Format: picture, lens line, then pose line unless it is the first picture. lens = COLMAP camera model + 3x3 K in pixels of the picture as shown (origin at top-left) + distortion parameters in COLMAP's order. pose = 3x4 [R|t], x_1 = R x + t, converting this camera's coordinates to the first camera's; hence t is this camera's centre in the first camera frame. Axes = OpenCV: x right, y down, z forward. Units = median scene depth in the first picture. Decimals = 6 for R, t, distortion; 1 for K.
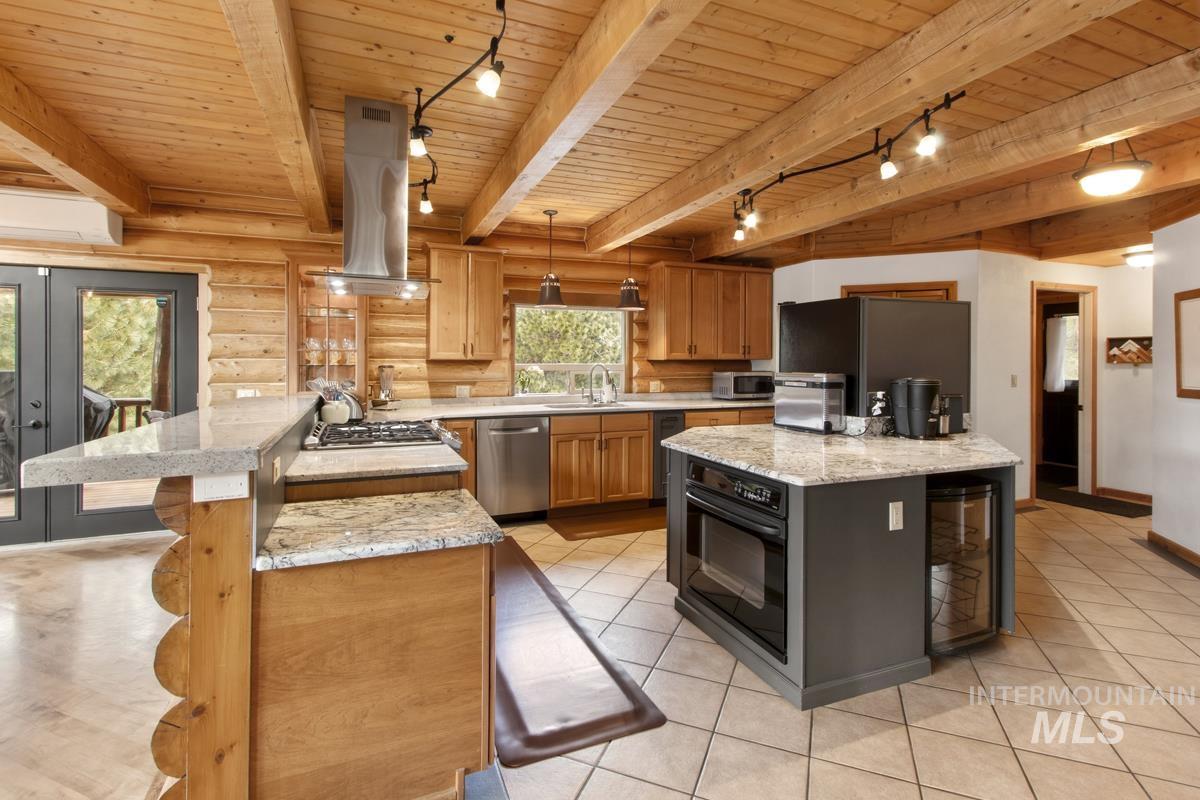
lens RADIAL K [[561.1, 0, 598.4], [0, 561.1, 362.8], [0, 0, 1]] dist [0.003705, -0.000669]
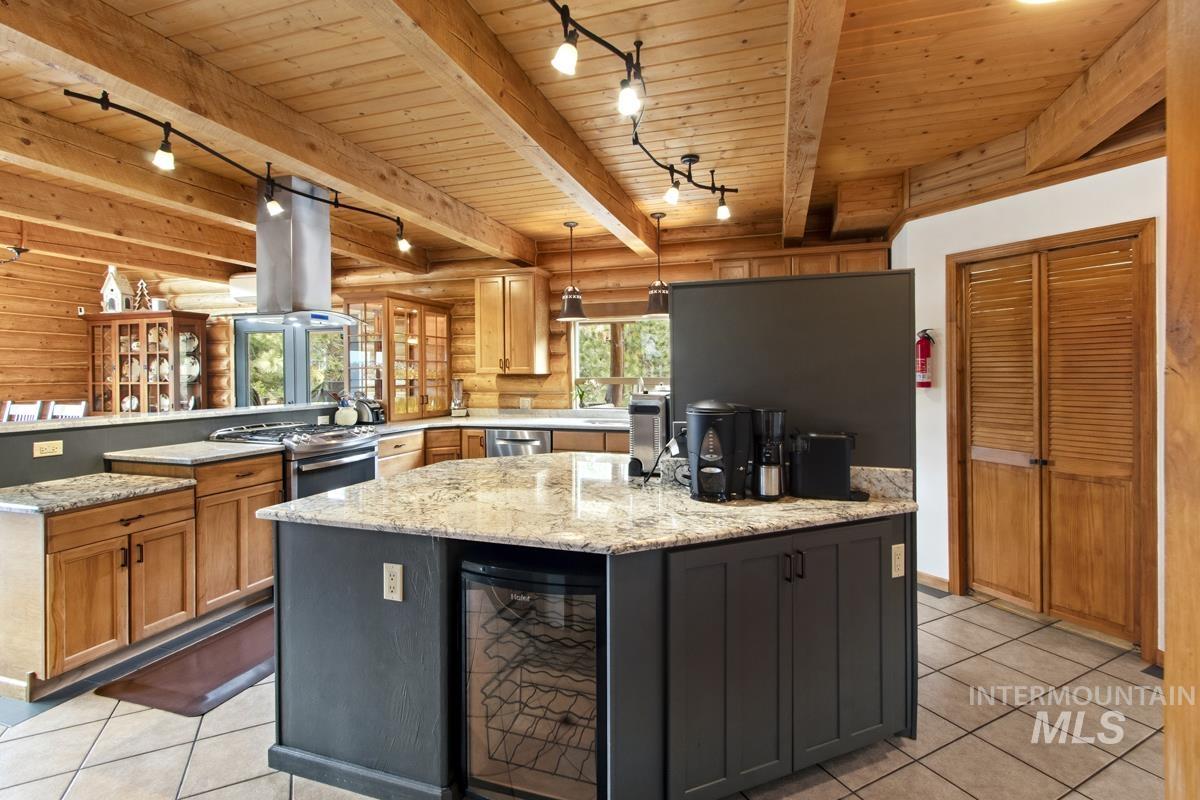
lens RADIAL K [[561.1, 0, 626.3], [0, 561.1, 374.9], [0, 0, 1]] dist [0.003705, -0.000669]
pose [[0.767222, -0.001787, -0.641379, 0.697371], [0.004263, 0.999988, 0.002313, -0.005571], [0.641368, -0.004509, 0.767221, 0.341453]]
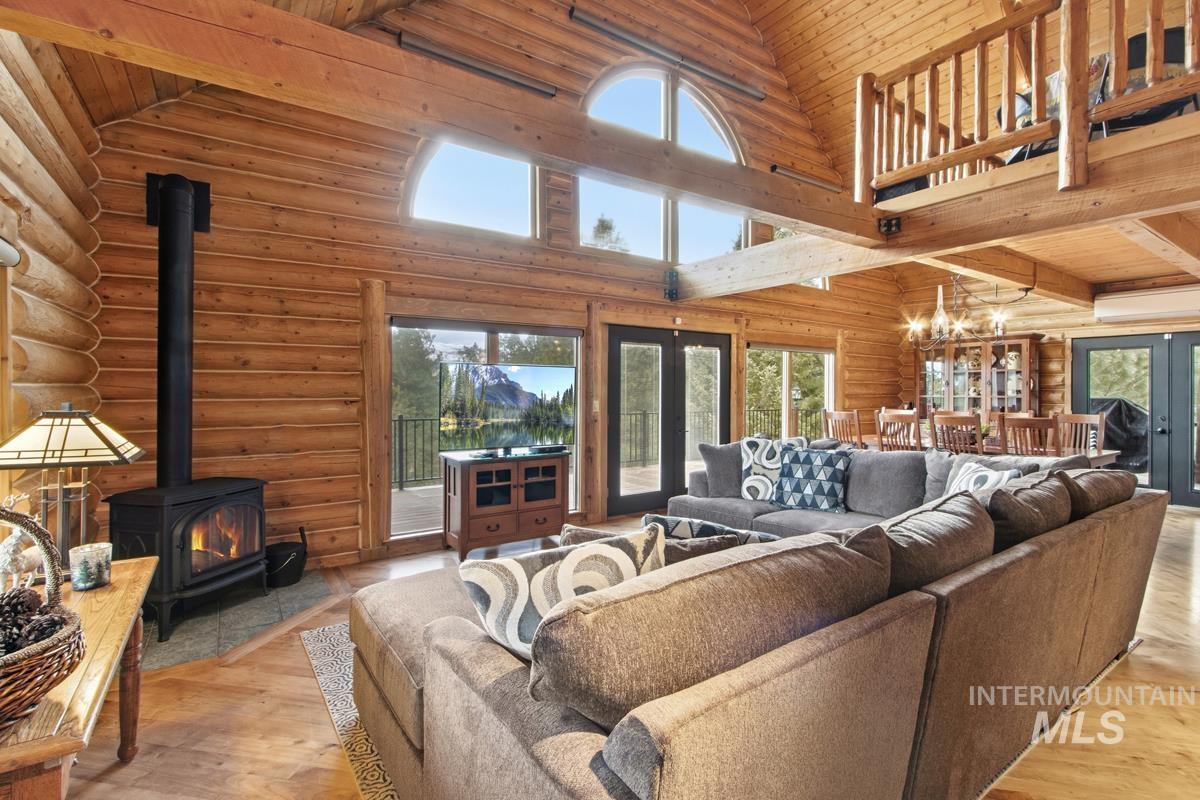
lens RADIAL K [[561.1, 0, 596.8], [0, 561.1, 387.8], [0, 0, 1]] dist [0.003705, -0.000669]
pose [[0.206750, -0.002968, -0.978389, 0.229492], [-0.002774, 0.999990, -0.003620, -0.003699], [0.978390, 0.003463, 0.206739, -0.843338]]
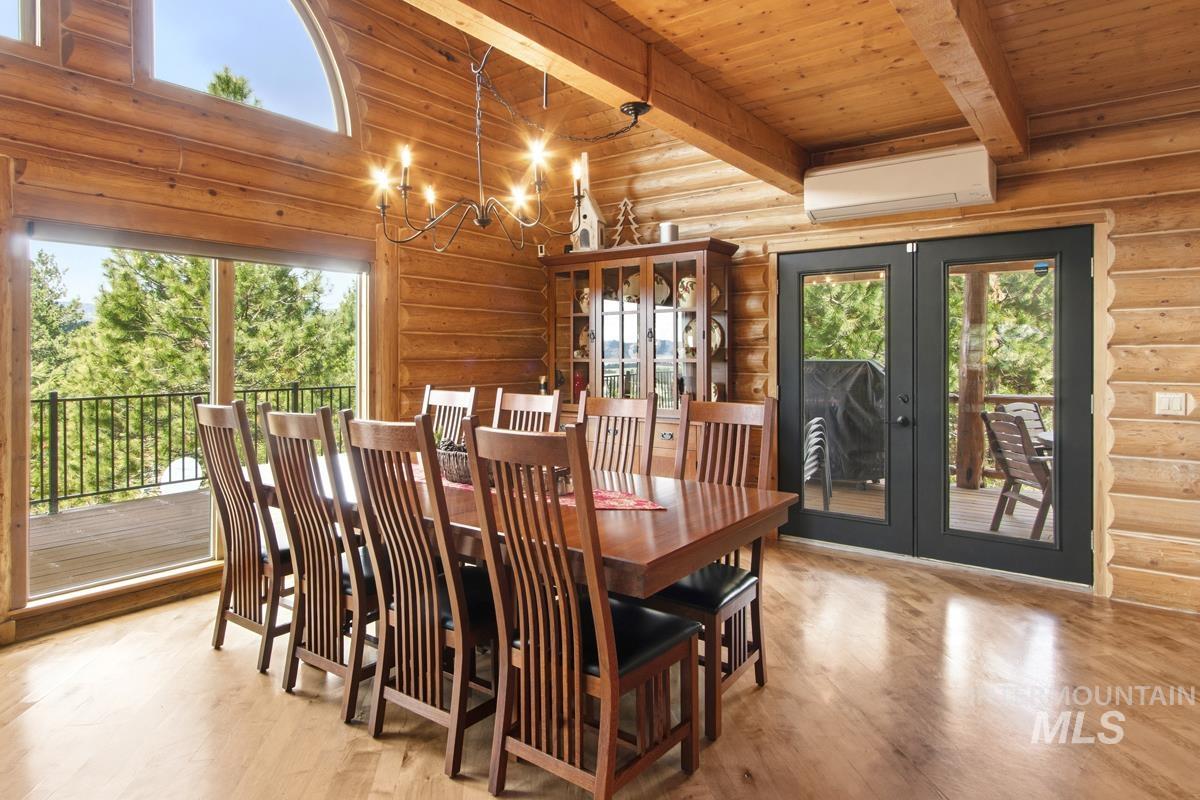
lens RADIAL K [[686.3, 0, 609.3], [0, 686.3, 354.1], [0, 0, 1]] dist [0.022190, -0.001469]
pose [[0.520299, 0.001491, -0.853983, -0.281698], [0.001931, 0.999994, 0.002922, -0.000245], [0.853982, -0.003170, 0.520293, 0.034193]]
